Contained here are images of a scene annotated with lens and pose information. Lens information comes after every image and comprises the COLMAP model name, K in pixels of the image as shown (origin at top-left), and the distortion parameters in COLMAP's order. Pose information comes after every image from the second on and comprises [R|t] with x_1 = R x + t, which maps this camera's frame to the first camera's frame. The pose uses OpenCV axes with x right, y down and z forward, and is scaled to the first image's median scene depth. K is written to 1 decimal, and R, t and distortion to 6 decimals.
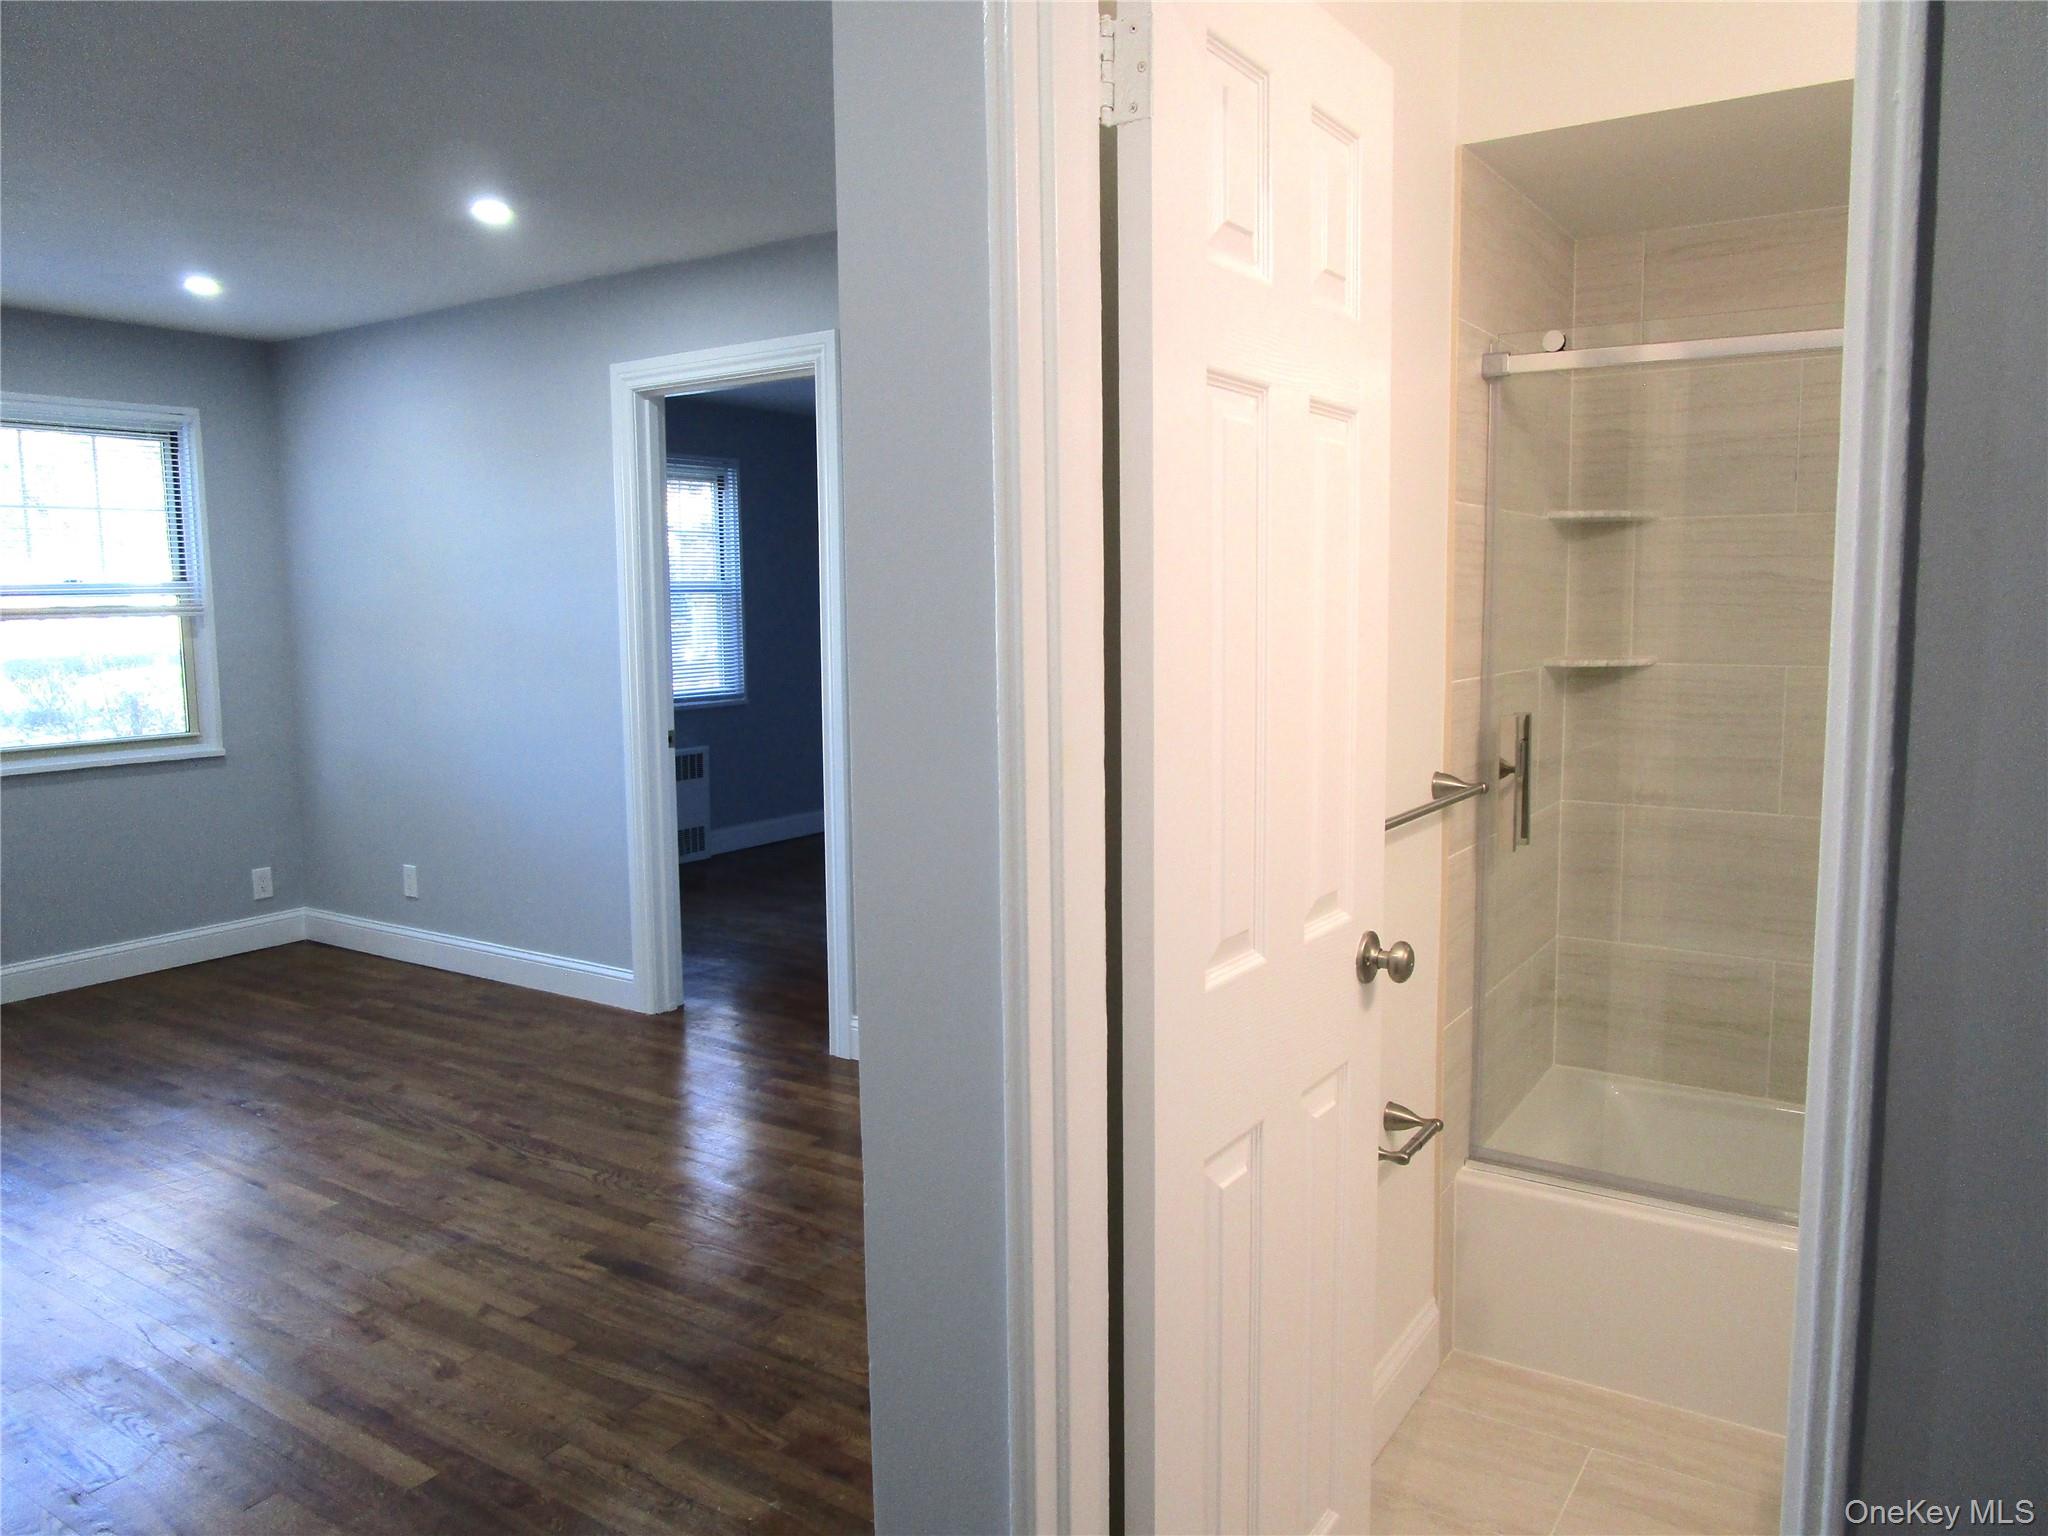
lens RADIAL K [[1489.0, 0, 1026.1], [0, 1489.0, 753.1], [0, 0, 1]] dist [-0.009129, -0.003963]
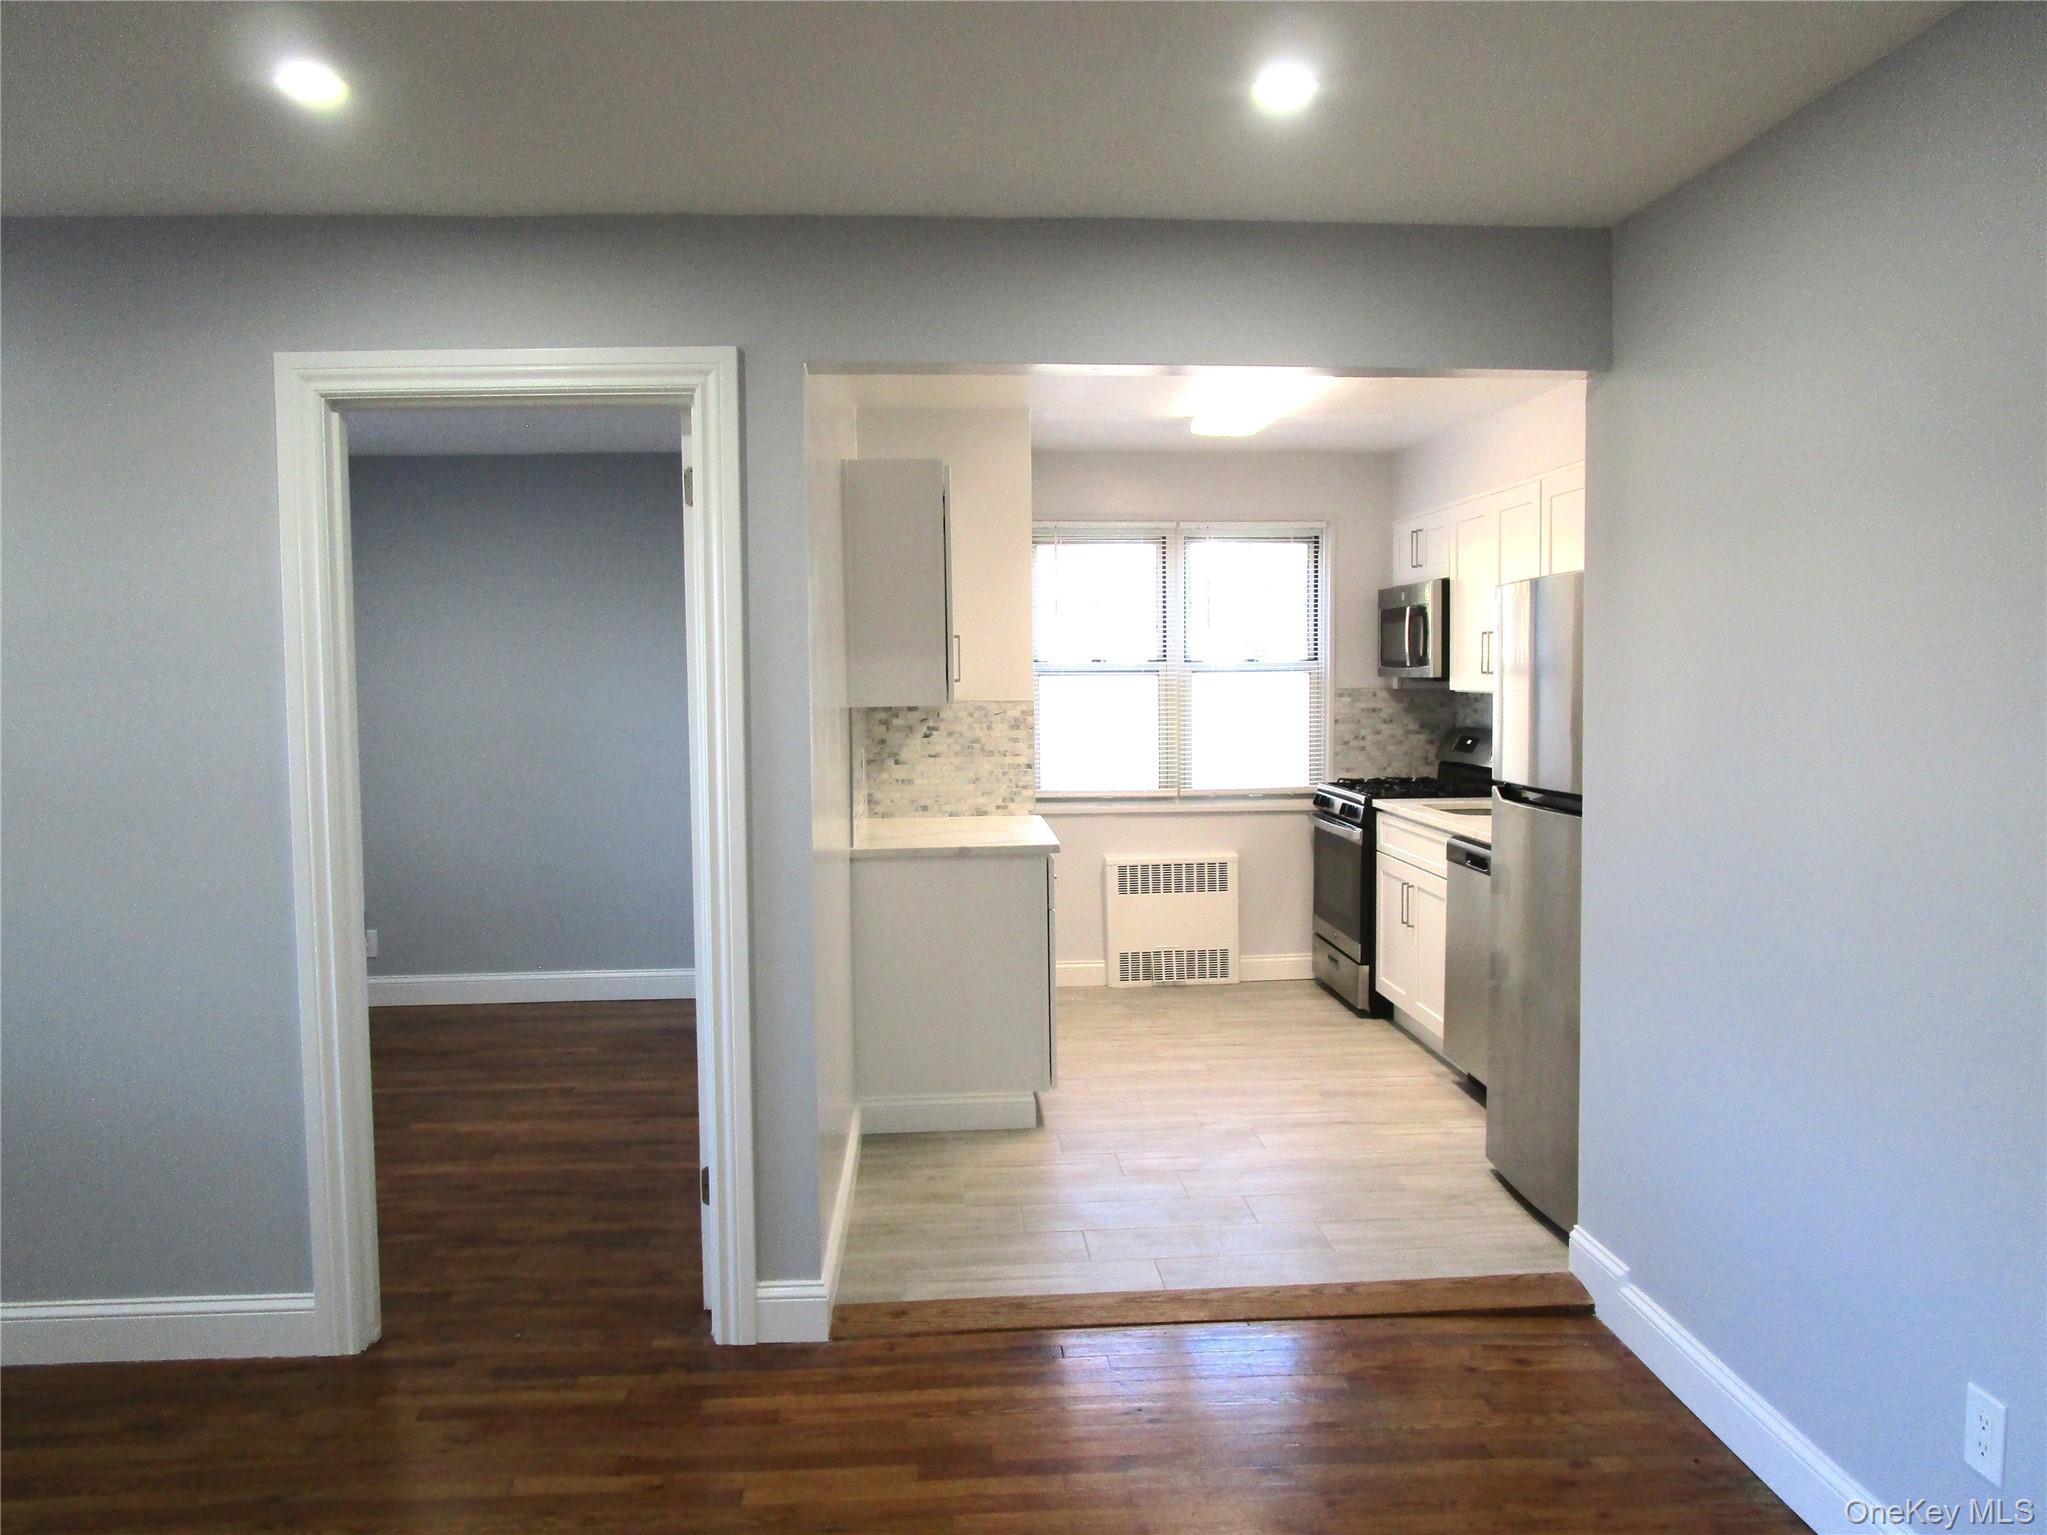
lens RADIAL K [[1530.5, 0, 1023.5], [0, 1530.5, 767.5], [0, 0, 1]] dist [-0.010464, -0.002853]
pose [[0.797023, -0.042507, 0.602451, -0.447974], [0.069706, 0.997328, -0.021850, -0.048520], [-0.599912, 0.059409, 0.797857, 0.308067]]
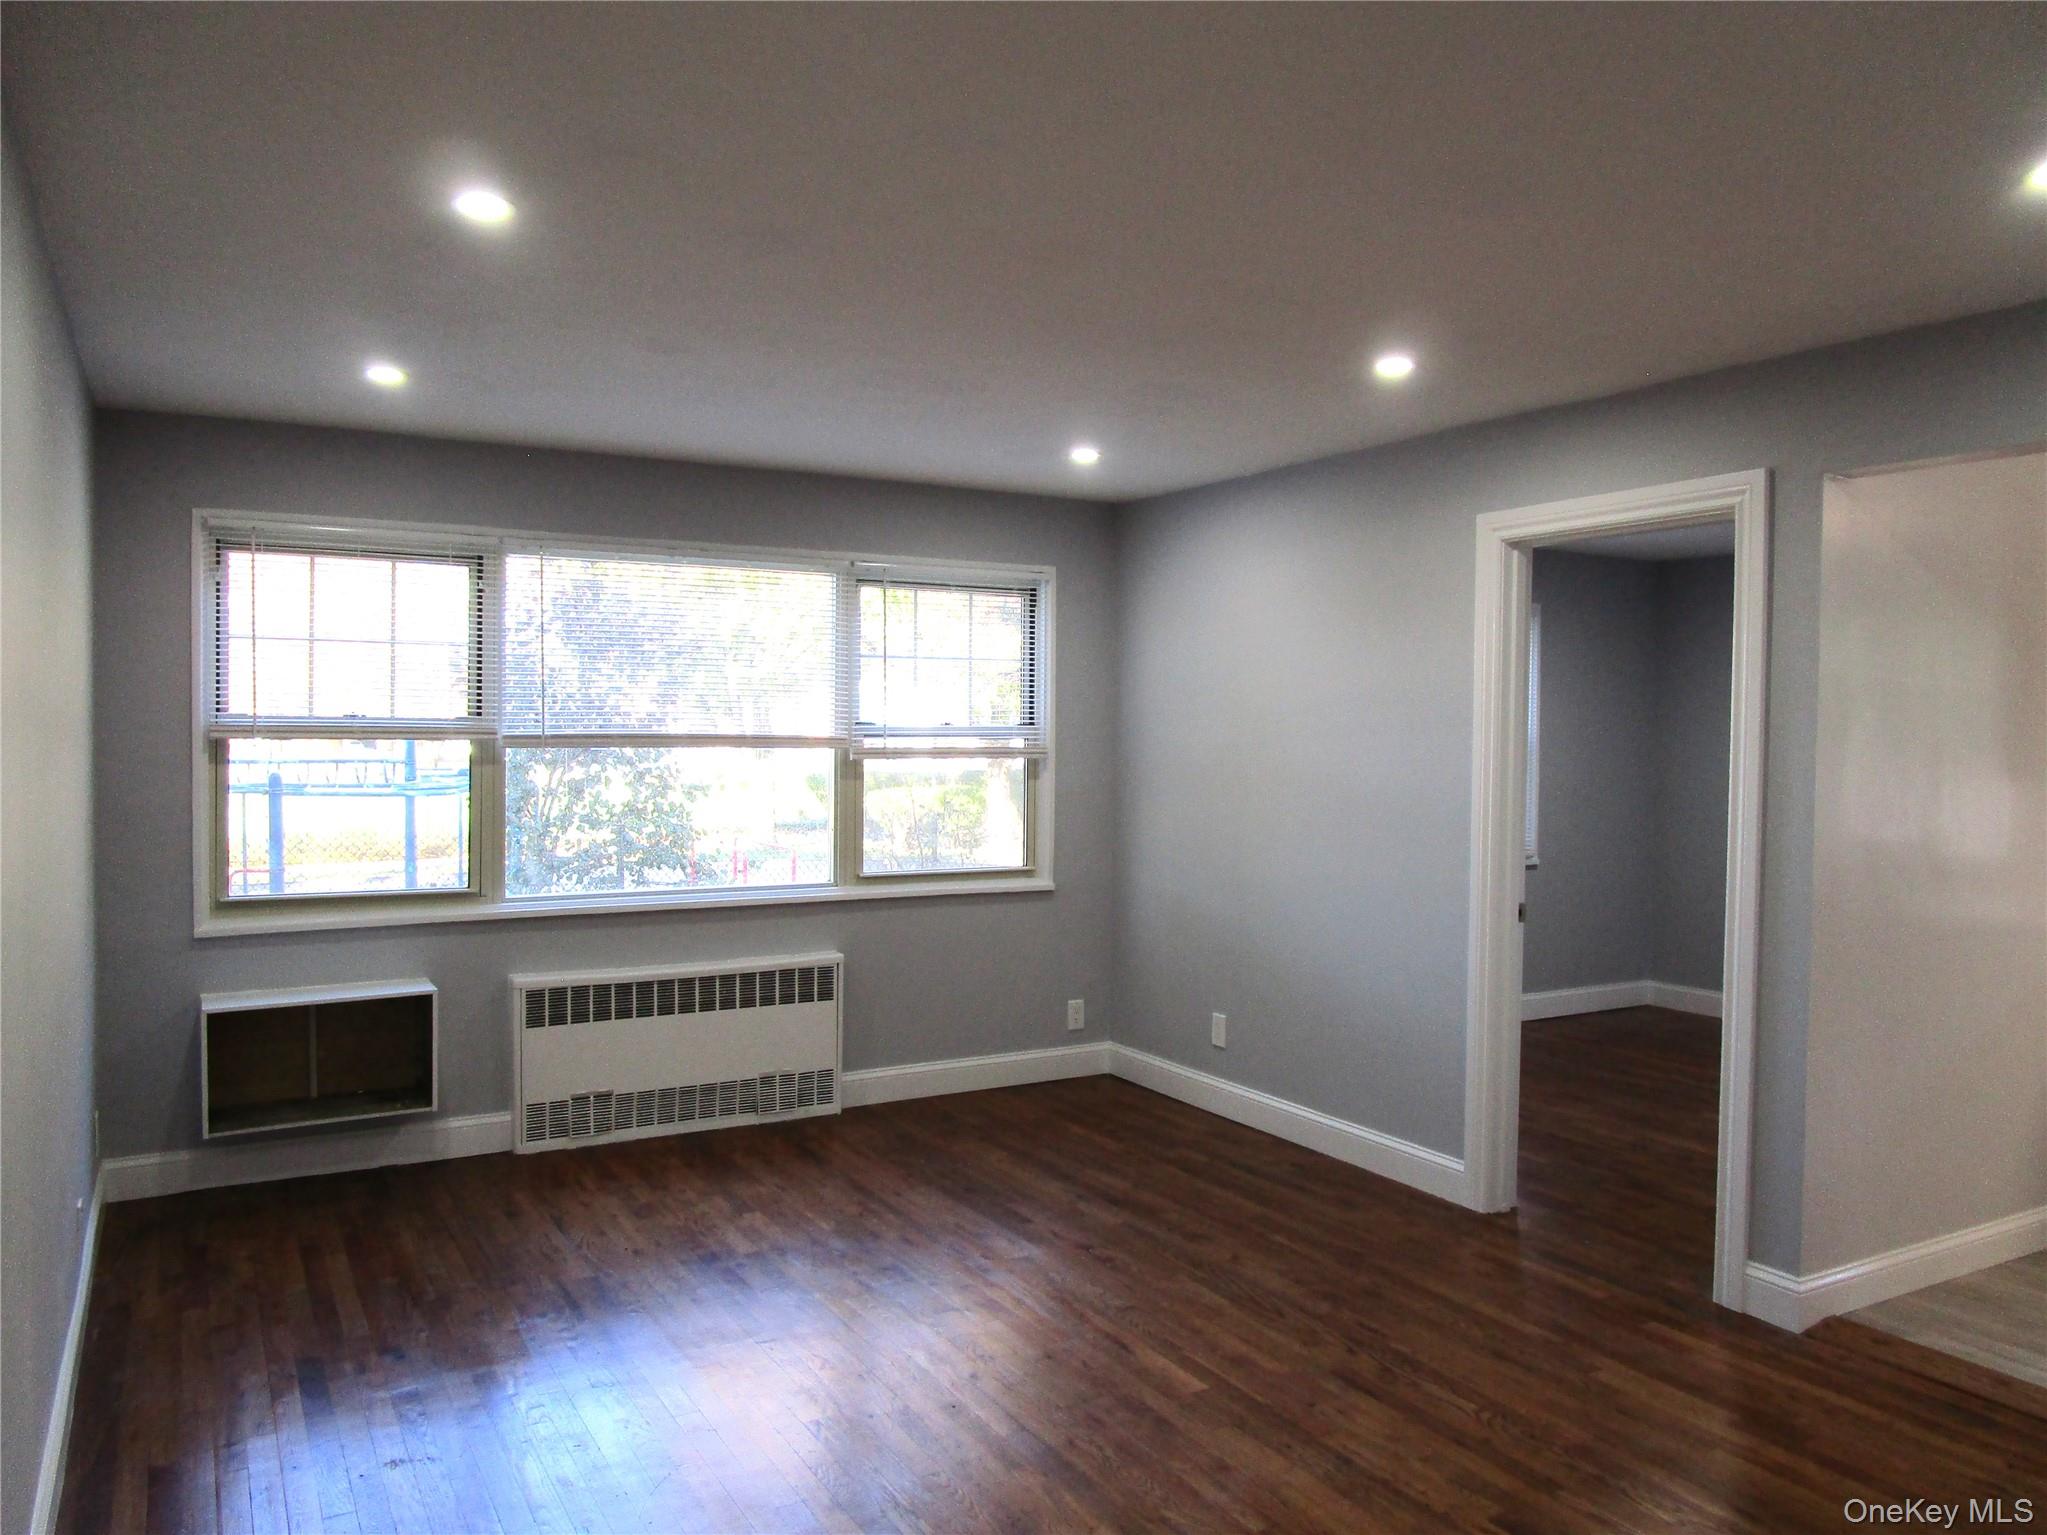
lens RADIAL K [[1496.1, 0, 1023.5], [0, 1496.1, 767.5], [0, 0, 1]] dist [-0.014187, -0.006884]
pose [[0.899712, 0.034848, -0.435090, -0.127025], [-0.069077, 0.995614, -0.063100, -0.021396], [0.430983, 0.086826, 0.898173, 0.034424]]
